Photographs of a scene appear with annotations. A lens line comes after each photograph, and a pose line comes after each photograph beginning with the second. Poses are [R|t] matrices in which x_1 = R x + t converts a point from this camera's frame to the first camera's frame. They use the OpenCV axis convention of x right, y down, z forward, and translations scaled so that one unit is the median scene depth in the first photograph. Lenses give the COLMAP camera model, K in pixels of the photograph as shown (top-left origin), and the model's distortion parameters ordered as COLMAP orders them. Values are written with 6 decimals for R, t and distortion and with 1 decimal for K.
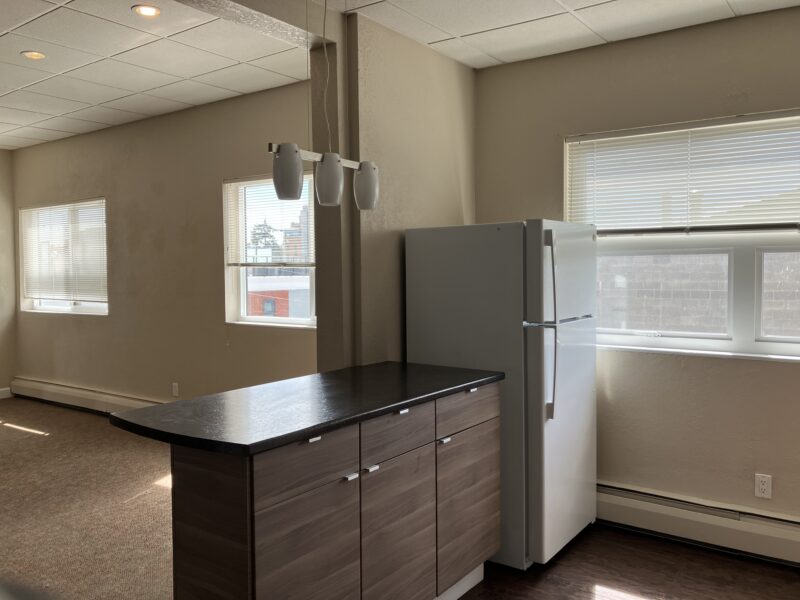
lens RADIAL K [[666.4, 0, 400.0], [0, 666.4, 300.0], [0, 0, 1]] dist [0.011477, 0.003383]
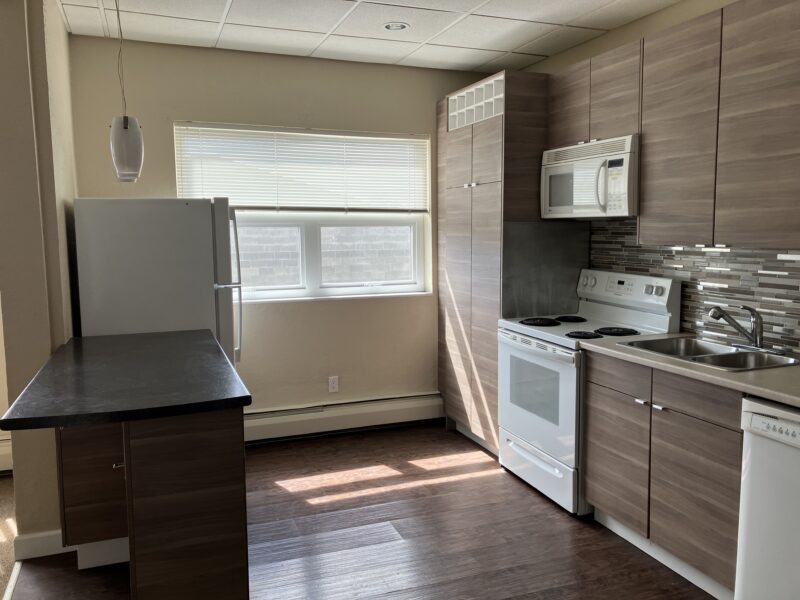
lens RADIAL K [[666.4, 0, 400.0], [0, 666.4, 300.0], [0, 0, 1]] dist [0.011477, 0.003383]
pose [[0.518836, -0.087598, 0.850374, -0.620753], [0.042661, 0.996150, 0.076587, -0.016019], [-0.853808, -0.003458, 0.520576, 0.105112]]
